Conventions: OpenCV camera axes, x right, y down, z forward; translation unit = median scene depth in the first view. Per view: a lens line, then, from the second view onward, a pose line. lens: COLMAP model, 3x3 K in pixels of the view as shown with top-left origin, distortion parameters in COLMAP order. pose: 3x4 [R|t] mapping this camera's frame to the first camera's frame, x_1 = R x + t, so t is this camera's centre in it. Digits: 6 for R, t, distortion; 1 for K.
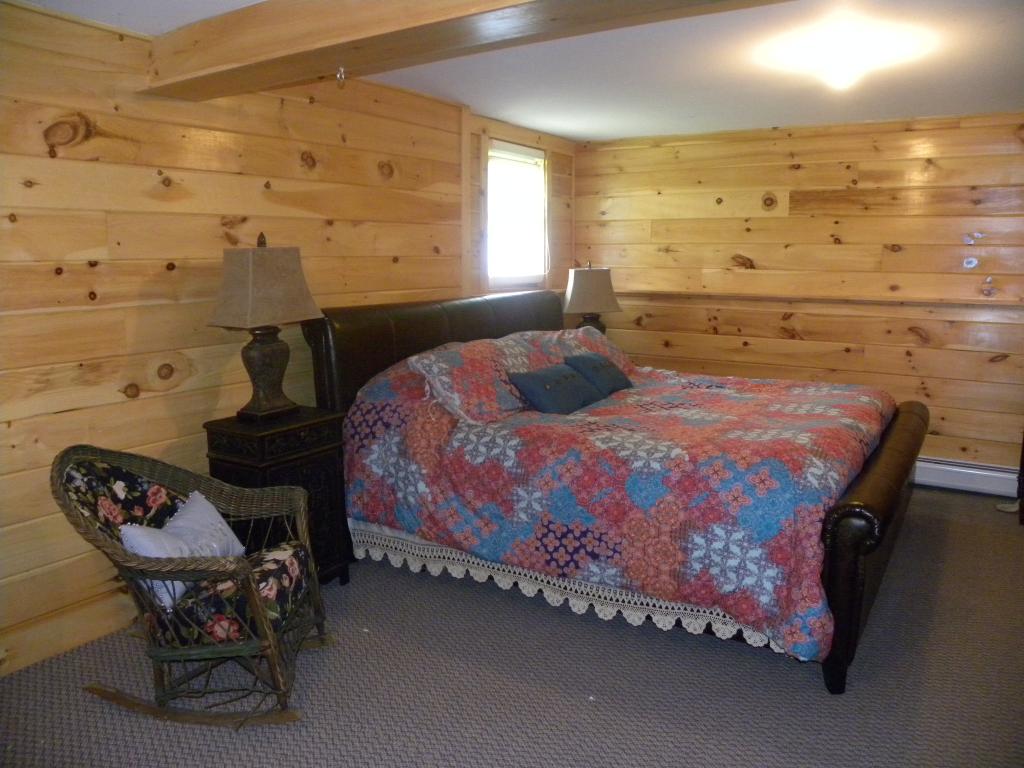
lens RADIAL K [[769.3, 0, 515.0], [0, 769.3, 382.8], [0, 0, 1]] dist [-0.145364, 0.079626]
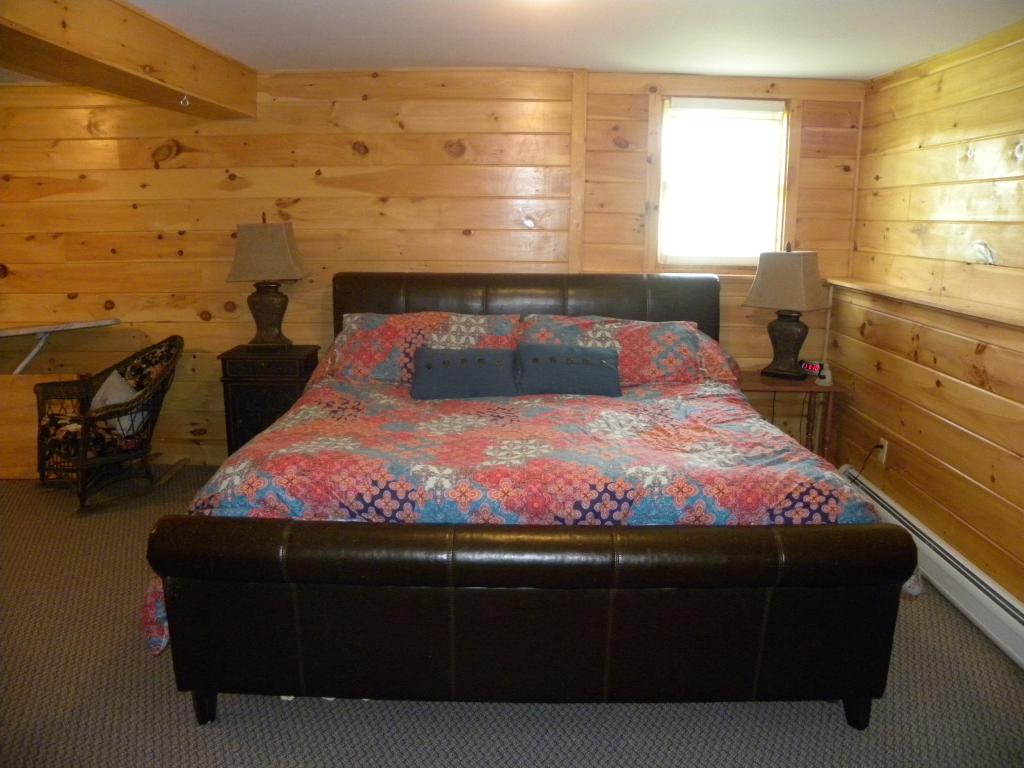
lens RADIAL K [[769.3, 0, 514.3], [0, 769.3, 385.6], [0, 0, 1]] dist [-0.145364, 0.079626]
pose [[0.533768, 0.188968, -0.824247, 1.027804], [-0.145007, 0.980728, 0.130939, -0.130673], [0.833105, 0.049631, 0.550883, 0.619632]]
